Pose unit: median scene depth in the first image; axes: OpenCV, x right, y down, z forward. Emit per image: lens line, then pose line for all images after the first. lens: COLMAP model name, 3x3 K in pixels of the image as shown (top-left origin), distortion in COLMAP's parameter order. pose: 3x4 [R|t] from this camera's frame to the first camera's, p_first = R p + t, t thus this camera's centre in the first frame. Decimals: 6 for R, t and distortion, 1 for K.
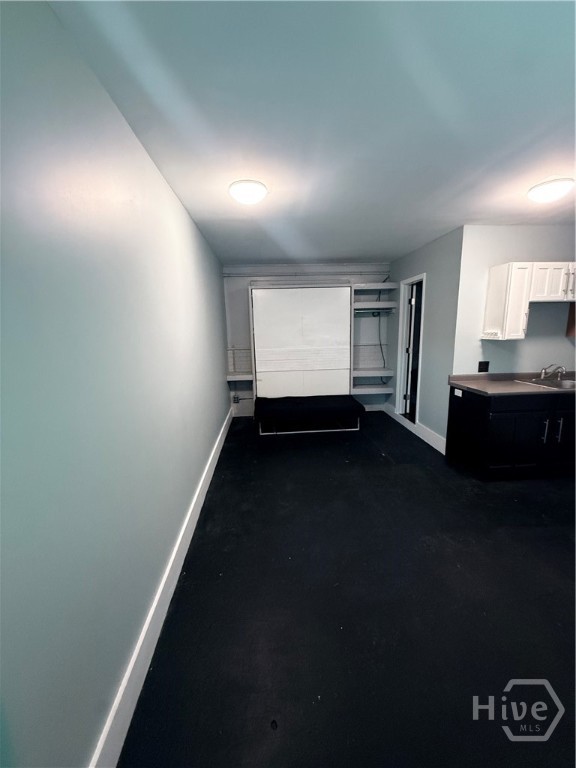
lens RADIAL K [[308.1, 0, 291.4], [0, 308.1, 387.4], [0, 0, 1]] dist [-0.002007, 0.000011]
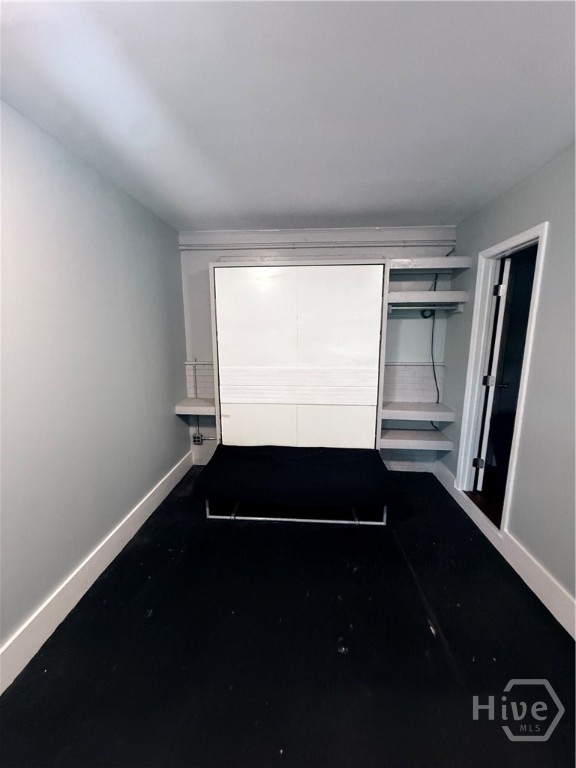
lens RADIAL K [[308.1, 0, 289.4], [0, 308.1, 385.4], [0, 0, 1]] dist [-0.002007, 0.000011]
pose [[0.989927, 0.049064, -0.132806, 0.103743], [-0.050775, 0.998665, -0.009530, -0.086404], [0.132161, 0.016177, 0.991096, 0.405471]]
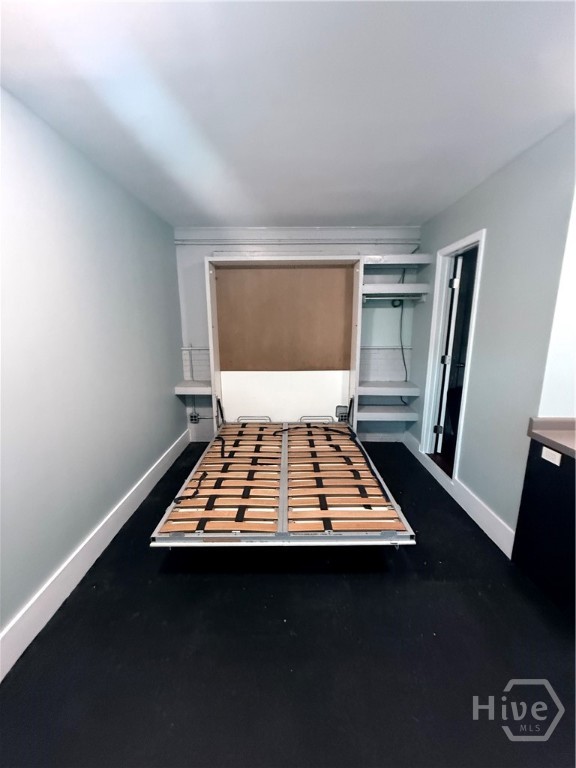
lens RADIAL K [[308.1, 0, 291.0], [0, 308.1, 386.0], [0, 0, 1]] dist [-0.002007, 0.000011]
pose [[0.996969, 0.036611, -0.068649, 0.100968], [-0.035471, 0.999213, 0.017753, -0.062876], [0.069245, -0.015264, 0.997483, 0.321986]]
